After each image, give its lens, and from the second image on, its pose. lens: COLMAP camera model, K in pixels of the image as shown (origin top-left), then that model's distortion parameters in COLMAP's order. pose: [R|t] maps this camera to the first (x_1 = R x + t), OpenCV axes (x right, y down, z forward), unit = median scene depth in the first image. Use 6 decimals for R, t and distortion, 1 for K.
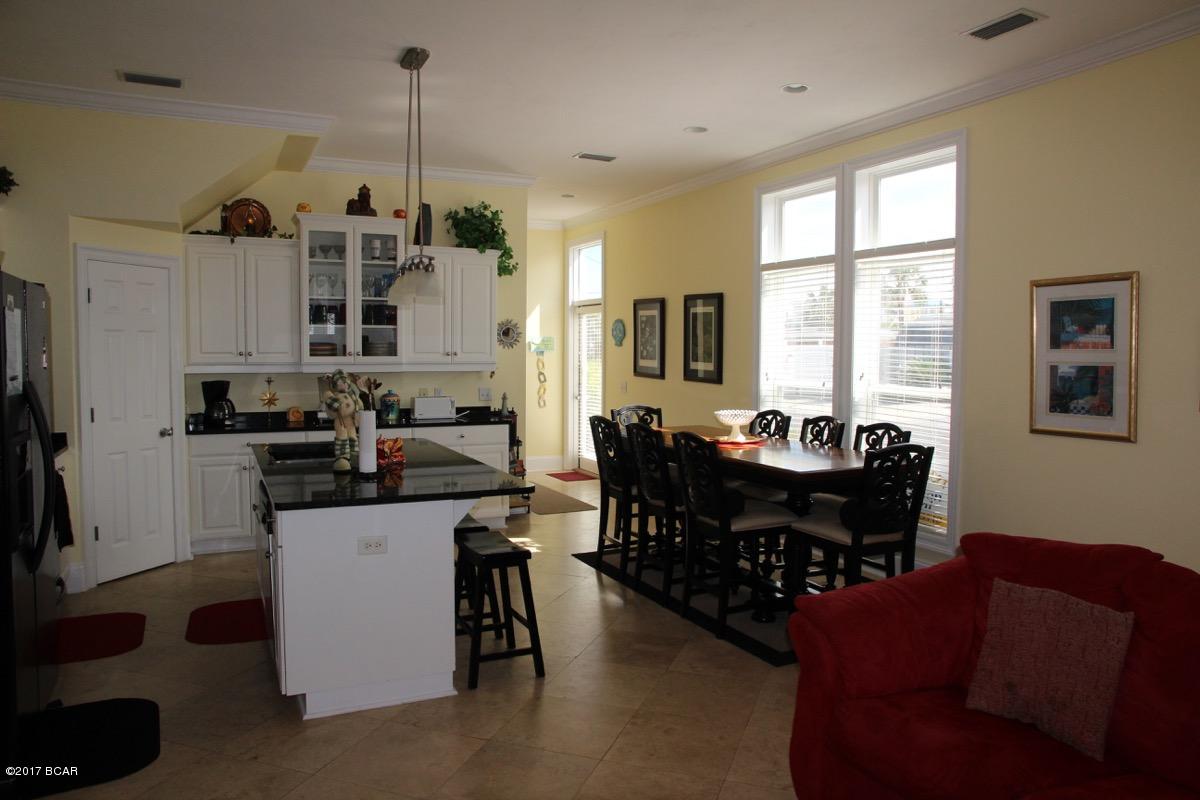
lens RADIAL K [[821.7, 0, 600.0], [0, 821.7, 400.0], [0, 0, 1]] dist [-0.100805, 0.073025]
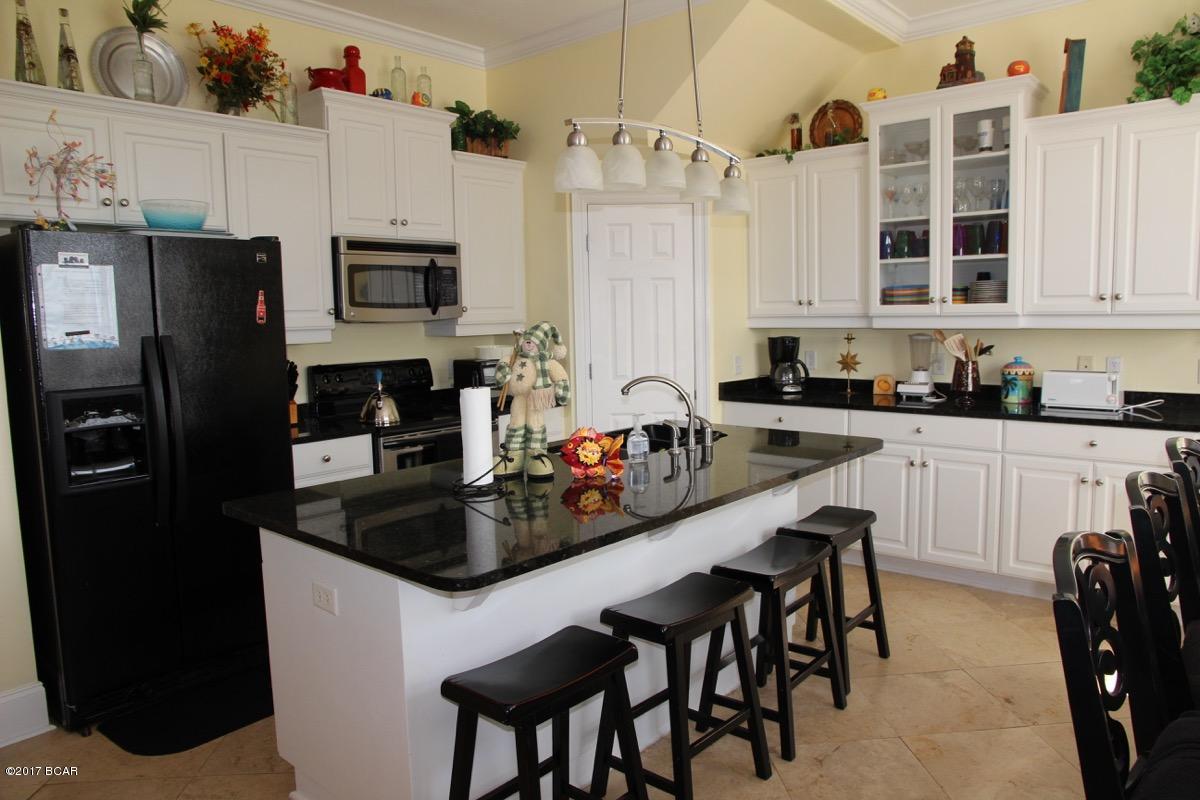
lens RADIAL K [[821.7, 0, 600.0], [0, 821.7, 400.0], [0, 0, 1]] dist [-0.100805, 0.073025]
pose [[0.407004, 0.088303, -0.909148, 0.193712], [-0.026958, 0.996044, 0.084675, -0.023967], [0.913029, -0.009954, 0.407774, 0.472640]]
